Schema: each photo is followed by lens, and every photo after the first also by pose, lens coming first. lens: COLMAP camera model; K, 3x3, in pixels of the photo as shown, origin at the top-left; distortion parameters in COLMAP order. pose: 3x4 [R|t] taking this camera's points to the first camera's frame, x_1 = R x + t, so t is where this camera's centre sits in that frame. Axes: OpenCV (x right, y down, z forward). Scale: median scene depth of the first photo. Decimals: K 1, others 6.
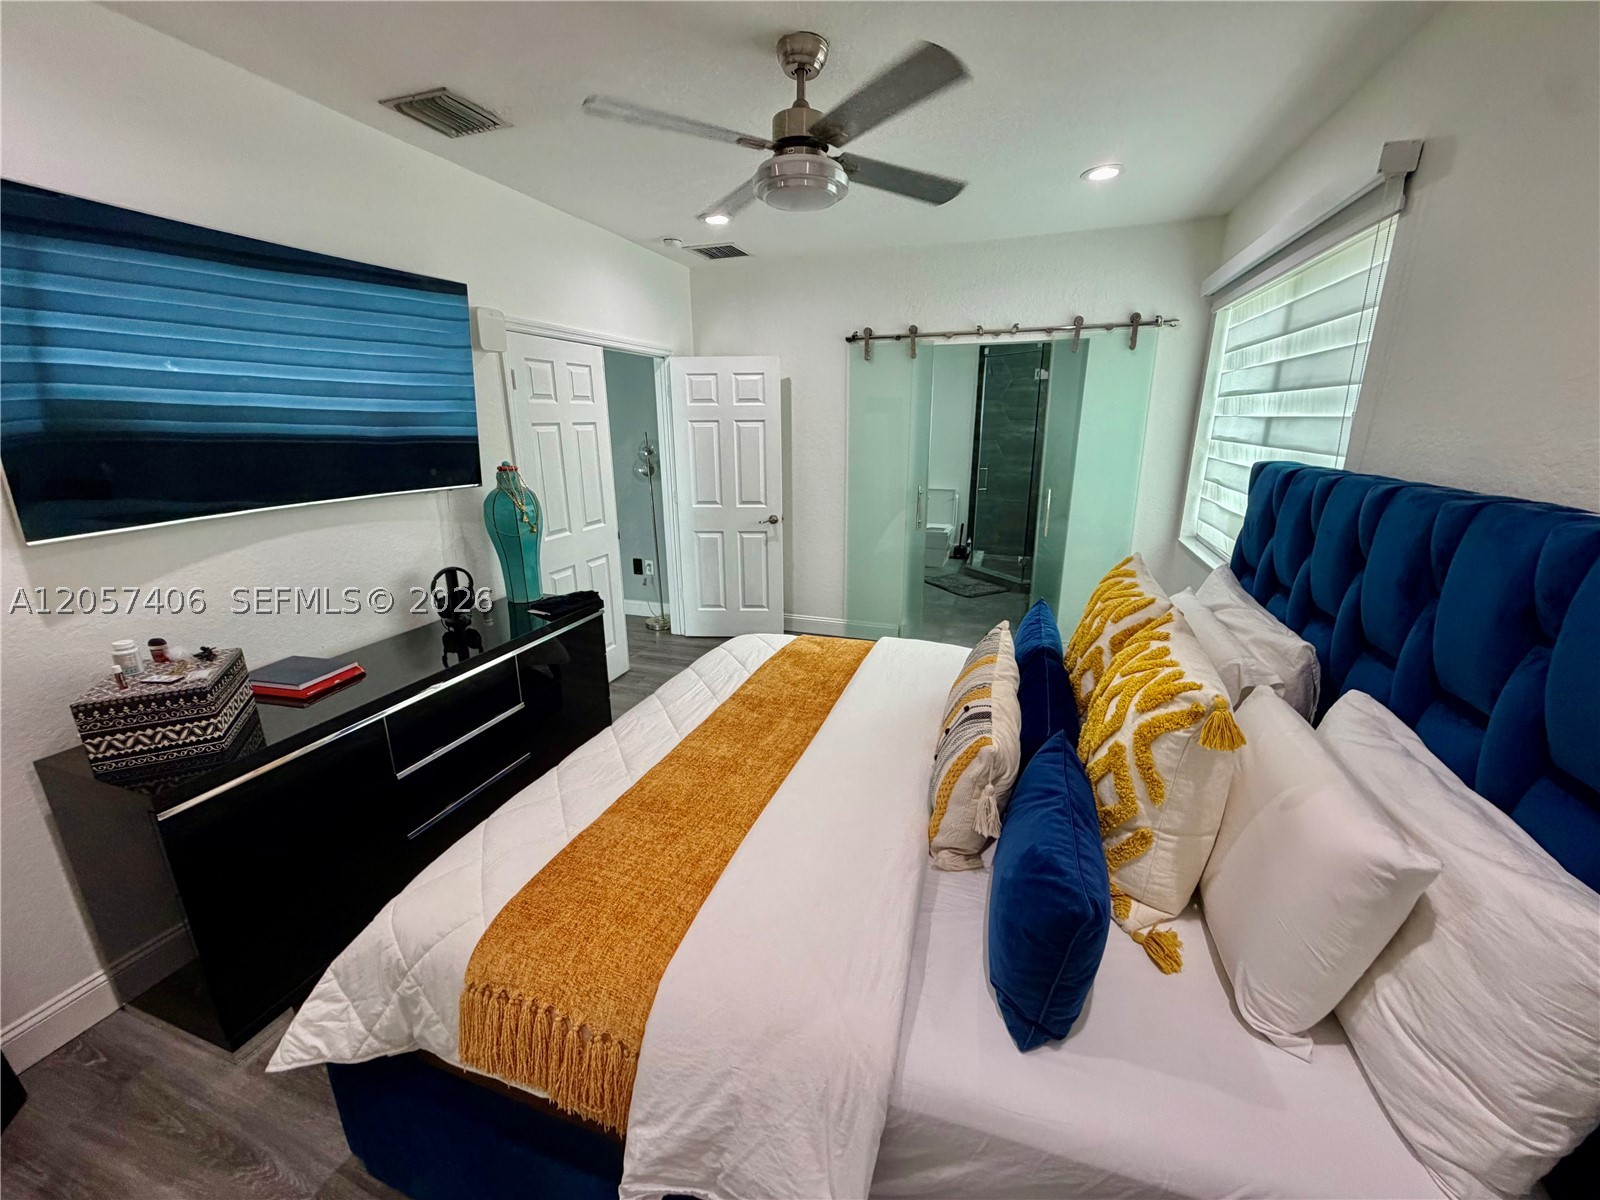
lens RADIAL K [[633.9, 0, 799.7], [0, 633.9, 595.2], [0, 0, 1]] dist [0.001316, -0.000133]
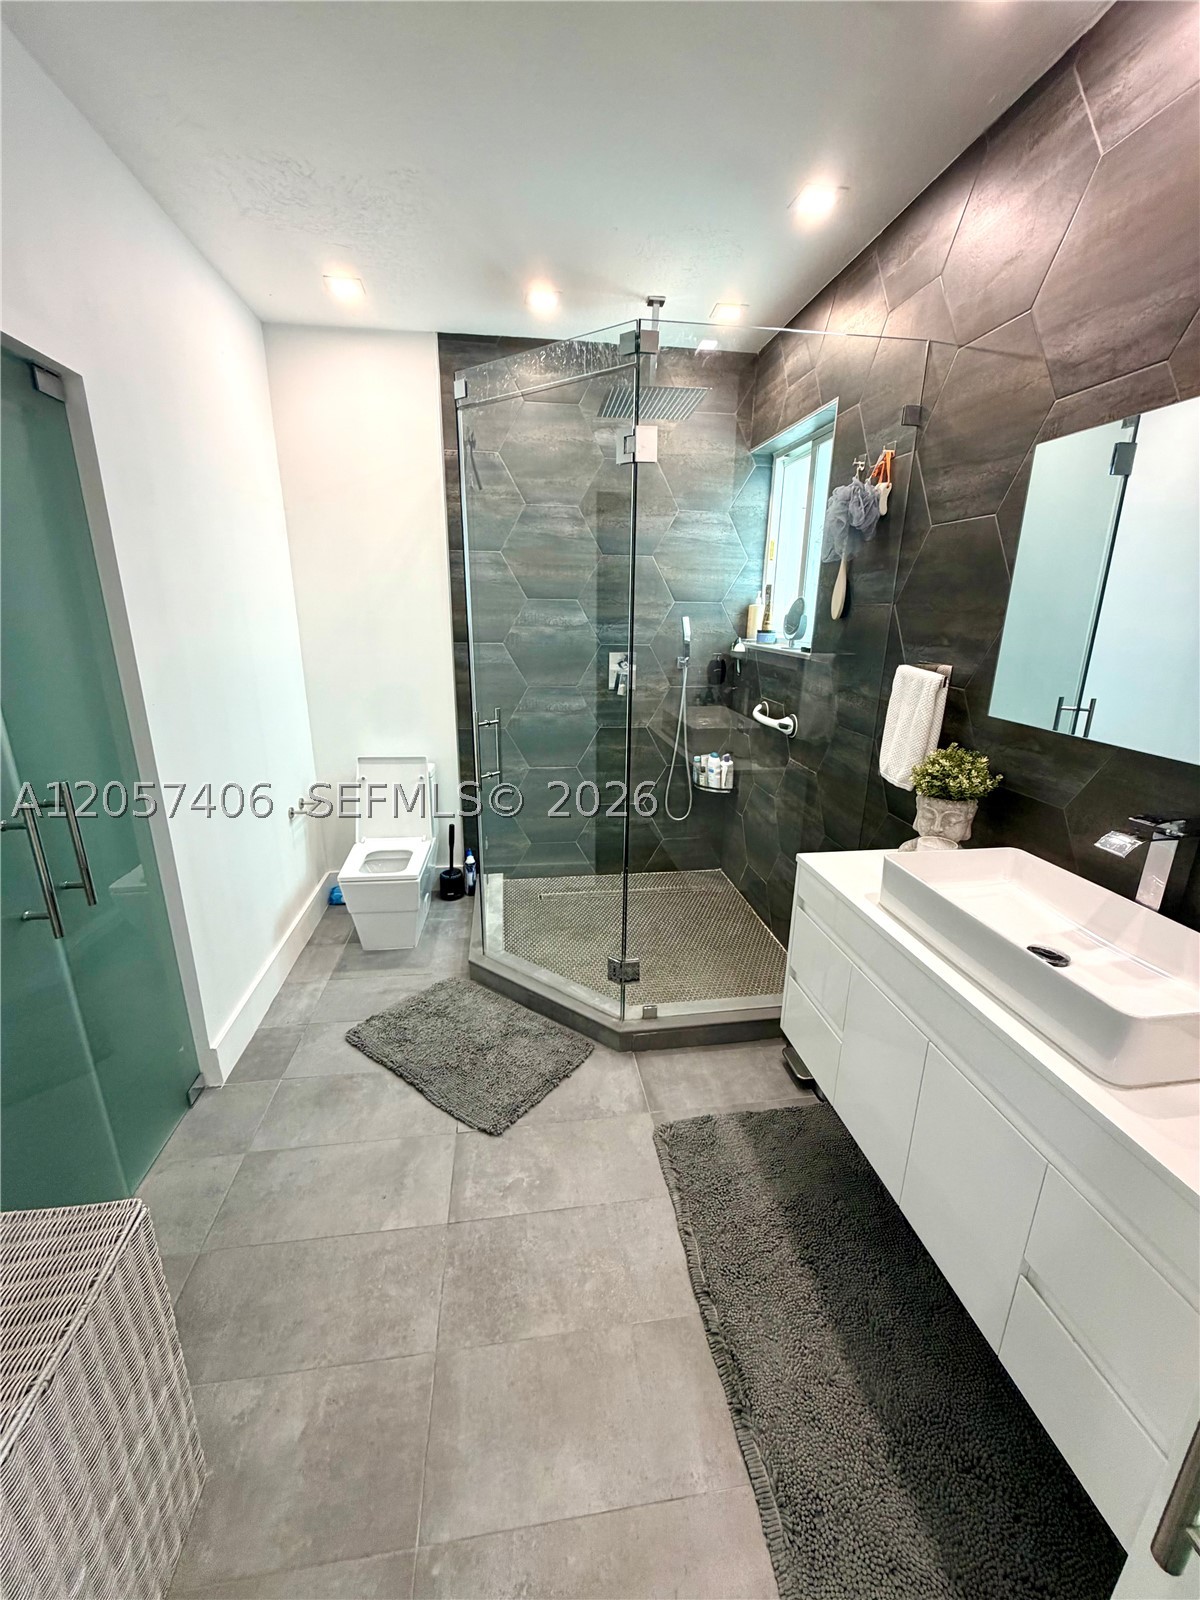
lens RADIAL K [[633.9, 0, 596.9], [0, 633.9, 796.9], [0, 0, 1]] dist [0.001316, -0.000133]
pose [[0.890139, -0.115467, 0.440818, 0.155049], [0.106426, 0.993289, 0.045276, -0.145910], [-0.443088, 0.006613, 0.896454, 0.557302]]
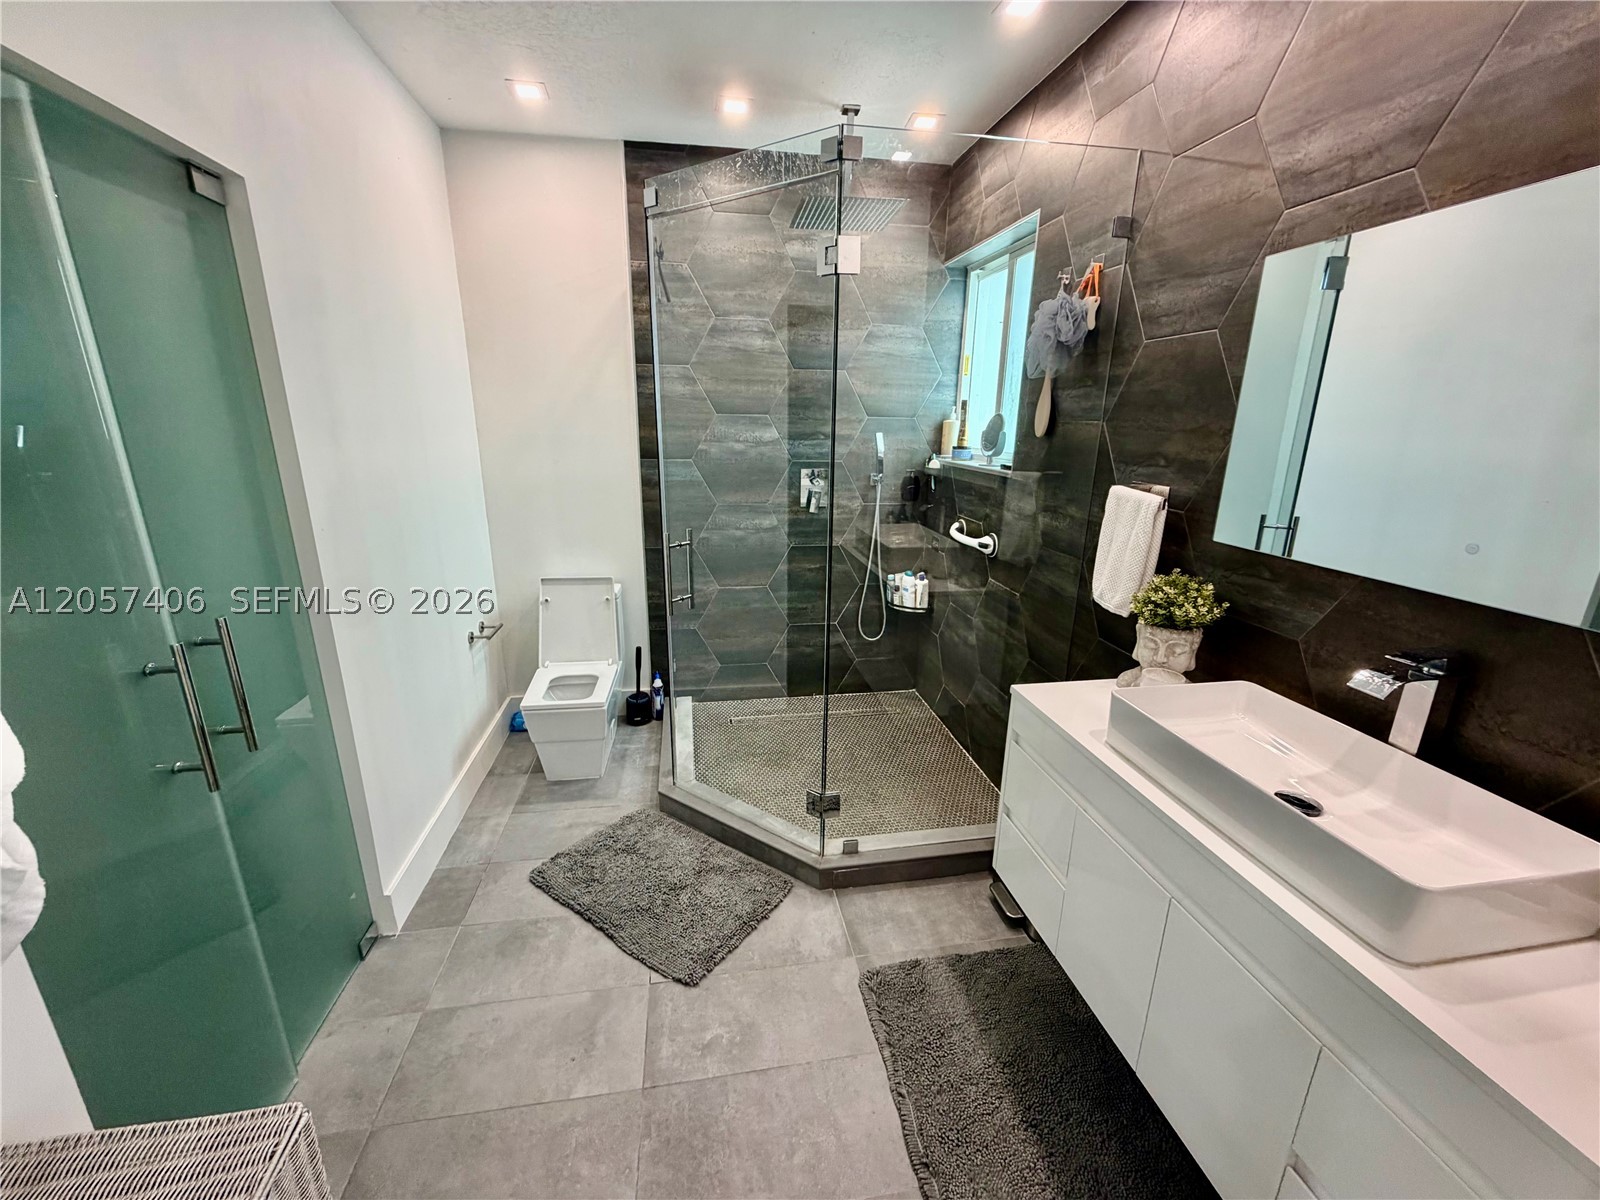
lens RADIAL K [[633.9, 0, 791.5], [0, 633.9, 601.0], [0, 0, 1]] dist [0.001316, -0.000133]
pose [[0.880374, -0.115037, 0.460118, 0.155169], [0.111169, 0.993164, 0.035600, -0.152348], [-0.461068, 0.019809, 0.887144, 0.572742]]
